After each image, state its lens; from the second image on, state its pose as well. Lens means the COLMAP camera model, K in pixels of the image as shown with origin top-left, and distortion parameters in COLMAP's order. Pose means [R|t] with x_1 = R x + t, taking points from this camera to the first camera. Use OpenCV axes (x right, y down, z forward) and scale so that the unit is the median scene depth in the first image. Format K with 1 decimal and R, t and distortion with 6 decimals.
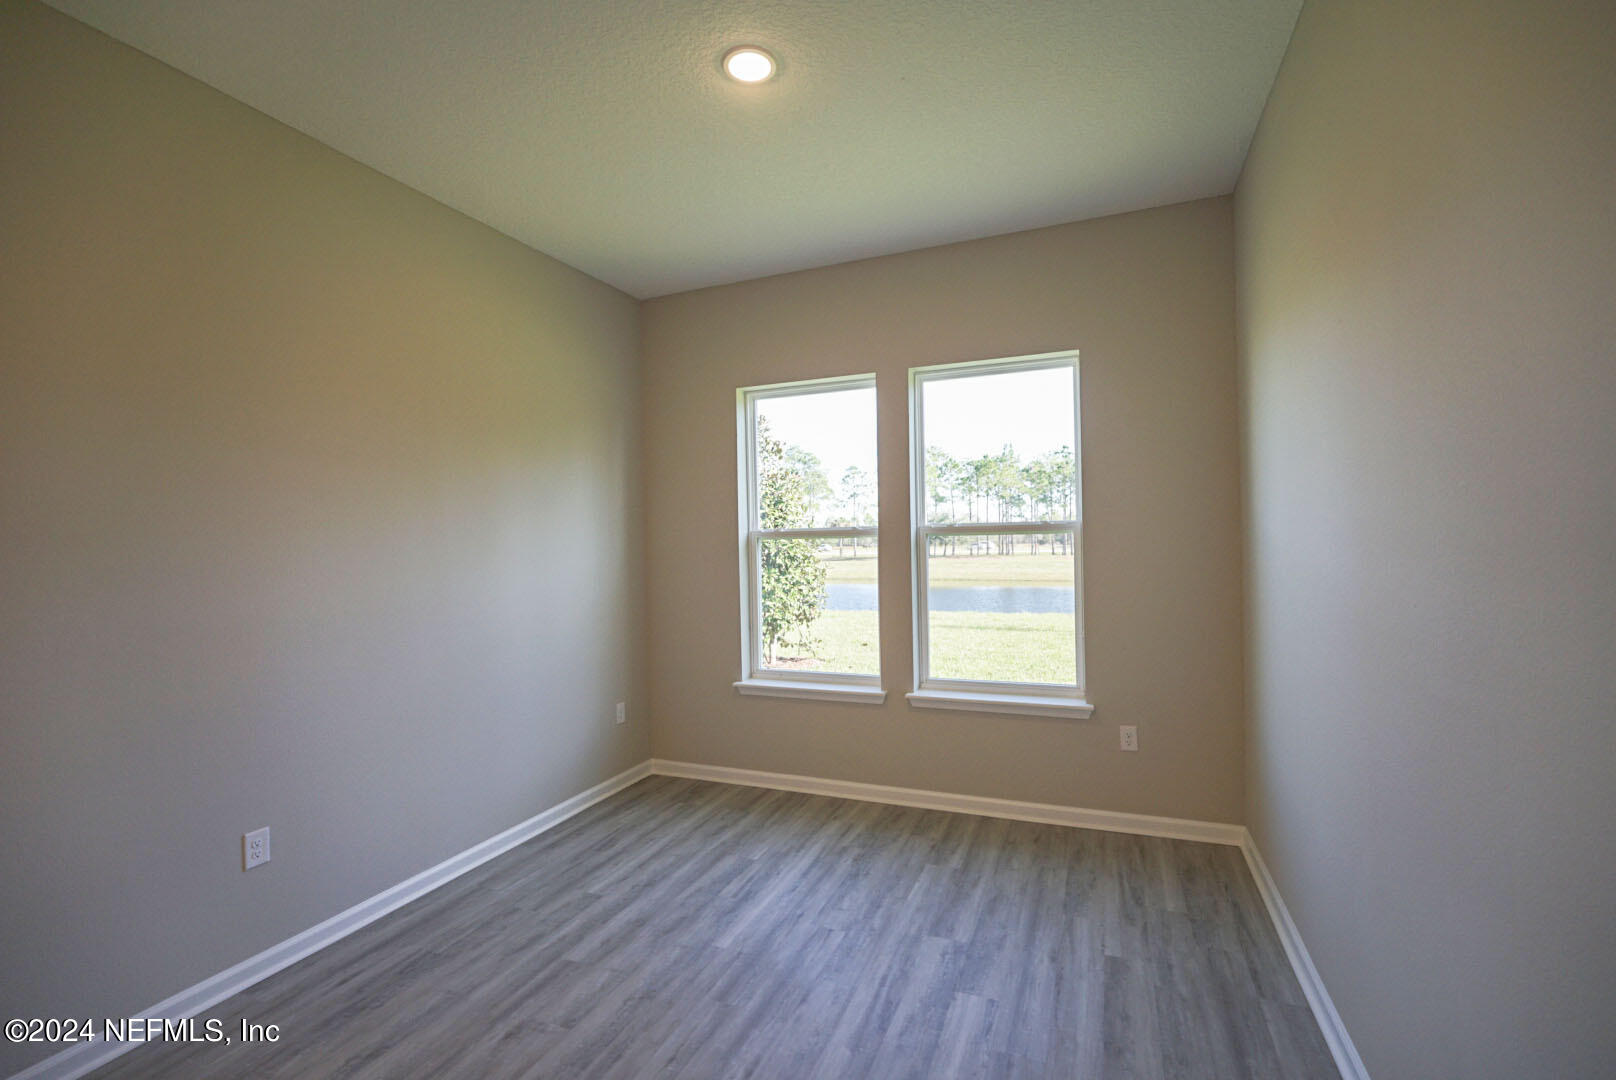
lens RADIAL K [[744.5, 0, 756.8], [0, 744.5, 534.6], [0, 0, 1]] dist [-0.004688, -0.000033]
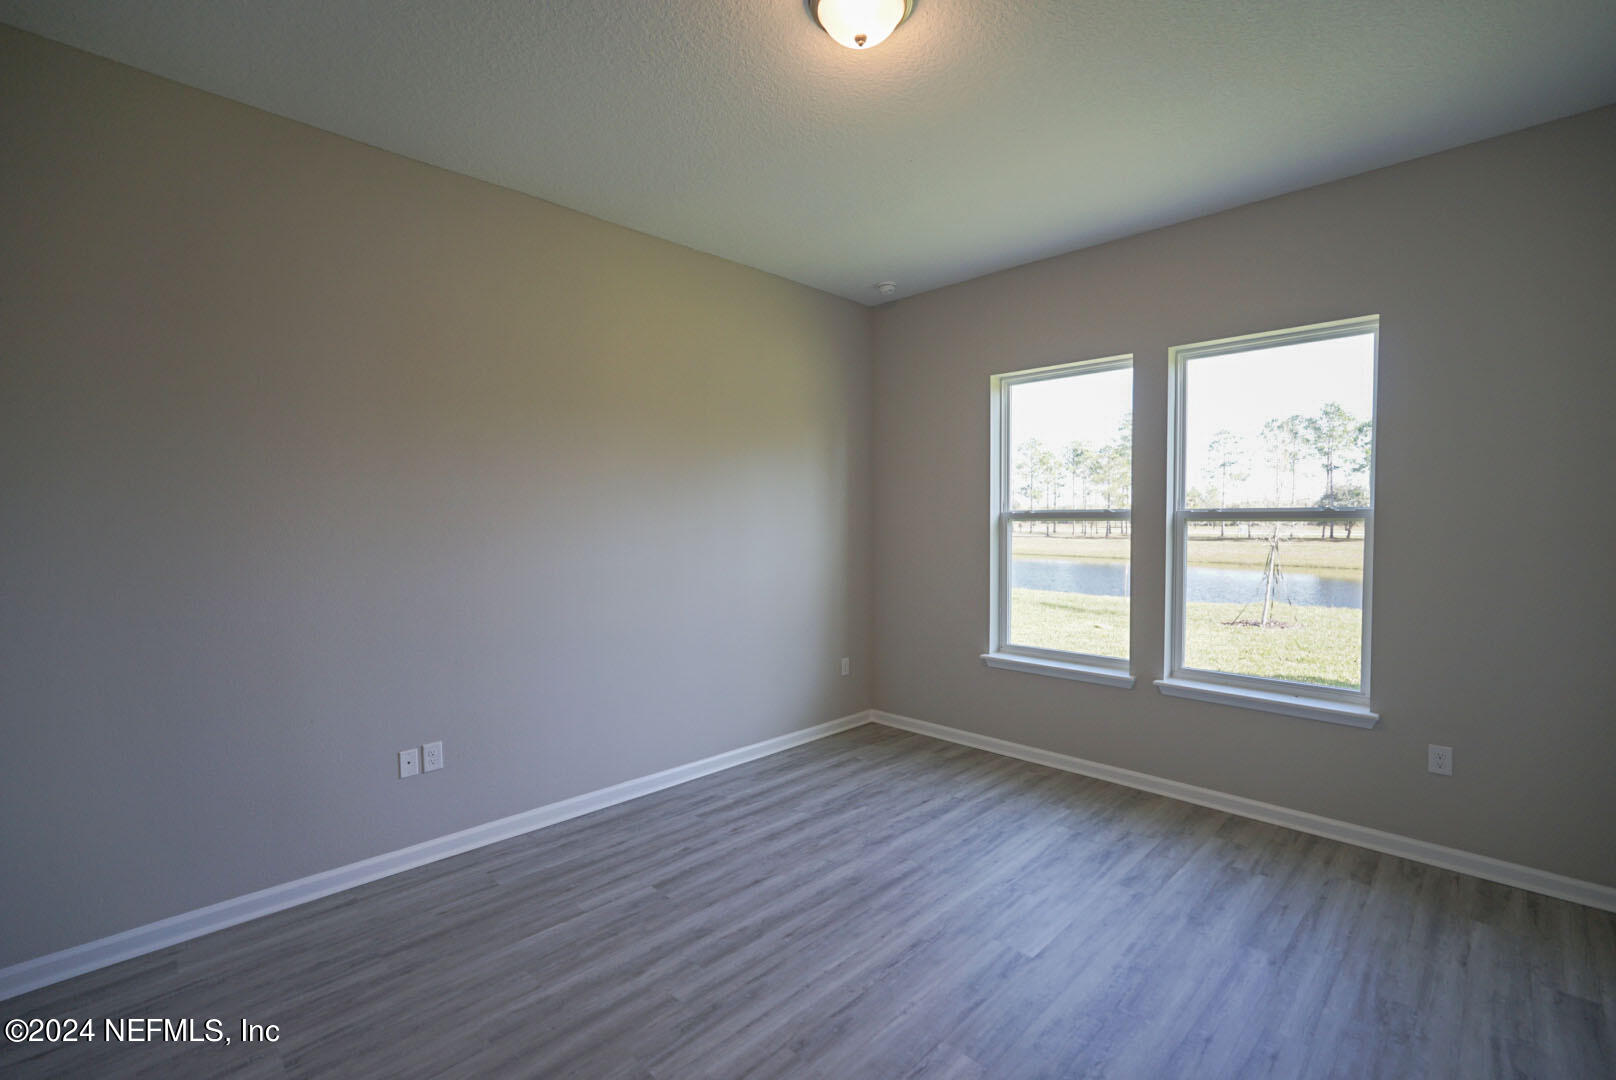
lens RADIAL K [[712.0, 0, 798.8], [0, 712.0, 531.0], [0, 0, 1]] dist [0.005088, 0.000759]
pose [[0.932595, 0.028187, -0.359821, 0.095934], [-0.018817, 0.999387, 0.029517, -0.002414], [0.360433, -0.020757, 0.932554, -0.042966]]
